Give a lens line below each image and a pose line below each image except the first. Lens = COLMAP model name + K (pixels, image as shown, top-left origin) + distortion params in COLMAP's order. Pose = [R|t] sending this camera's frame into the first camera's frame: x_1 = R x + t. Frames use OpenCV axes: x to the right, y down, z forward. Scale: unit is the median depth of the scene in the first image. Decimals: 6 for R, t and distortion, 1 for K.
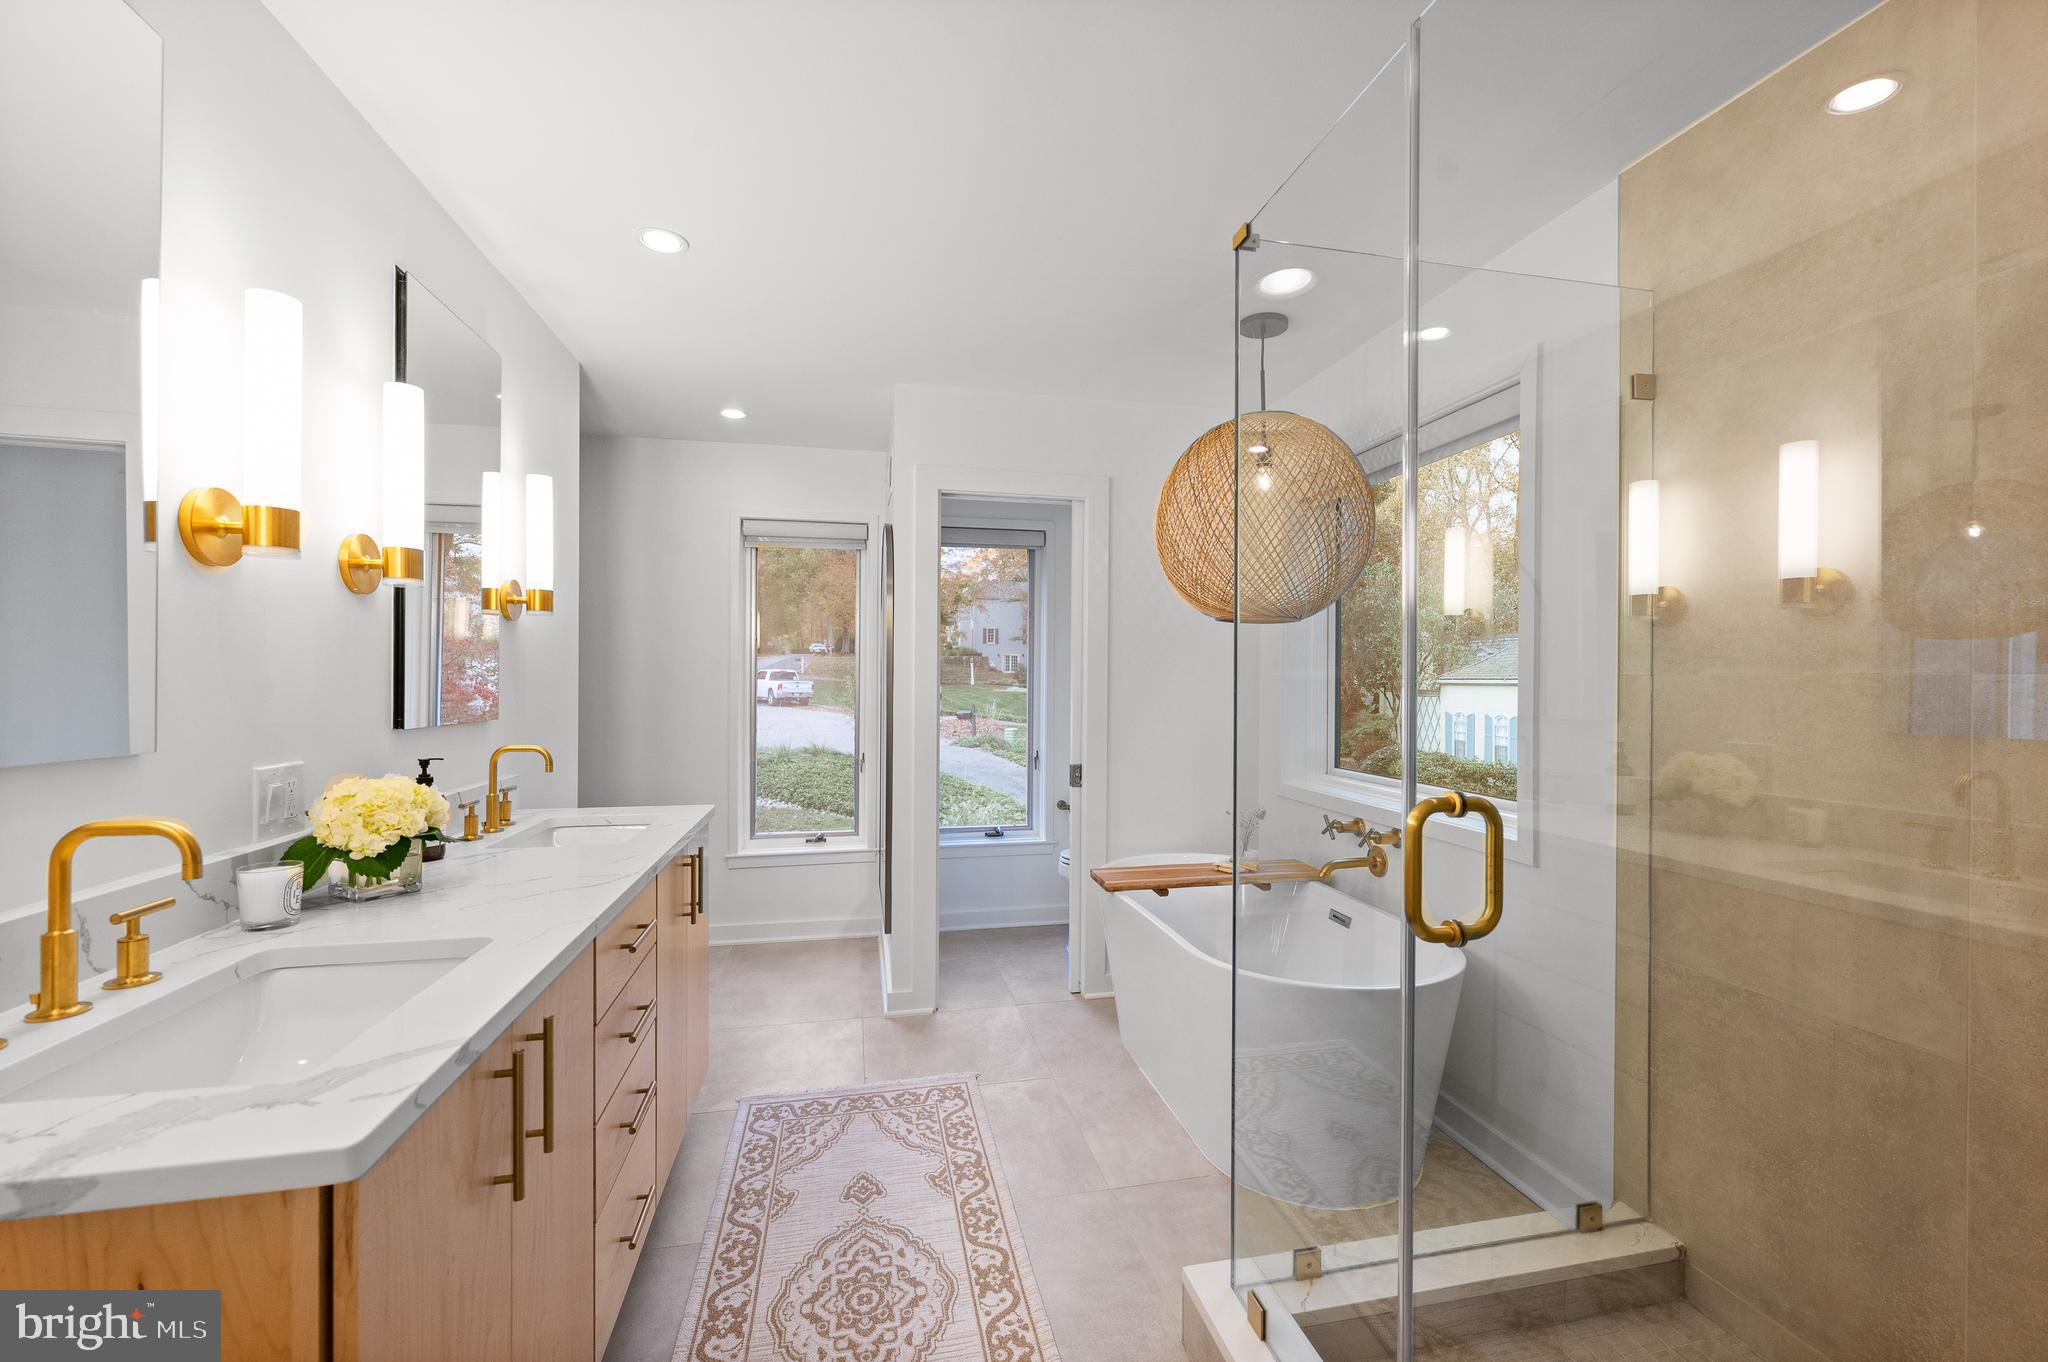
lens RADIAL K [[818.8, 0, 1020.8], [0, 818.8, 681.7], [0, 0, 1]] dist [0.001446, 0.000114]
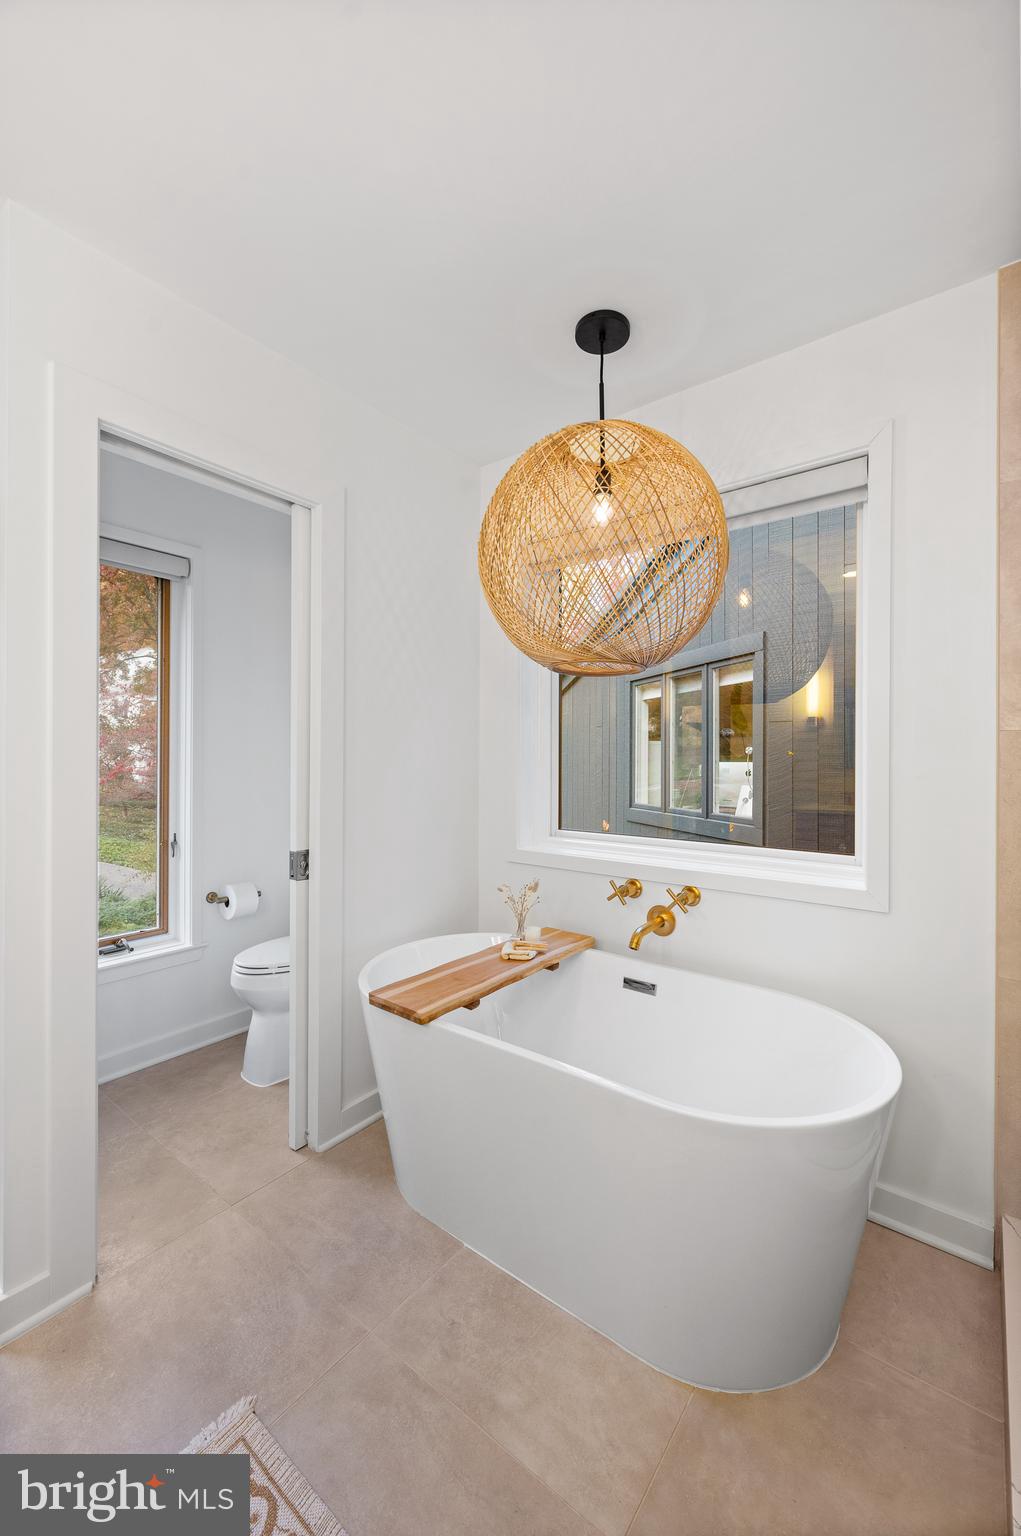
lens RADIAL K [[614.1, 0, 515.7], [0, 614.1, 754.0], [0, 0, 1]] dist [0.001446, 0.000114]
pose [[0.763132, -0.001779, 0.646240, -0.173040], [0.005638, 0.999976, -0.003905, 0.015136], [-0.646218, 0.006624, 0.763124, 0.487972]]
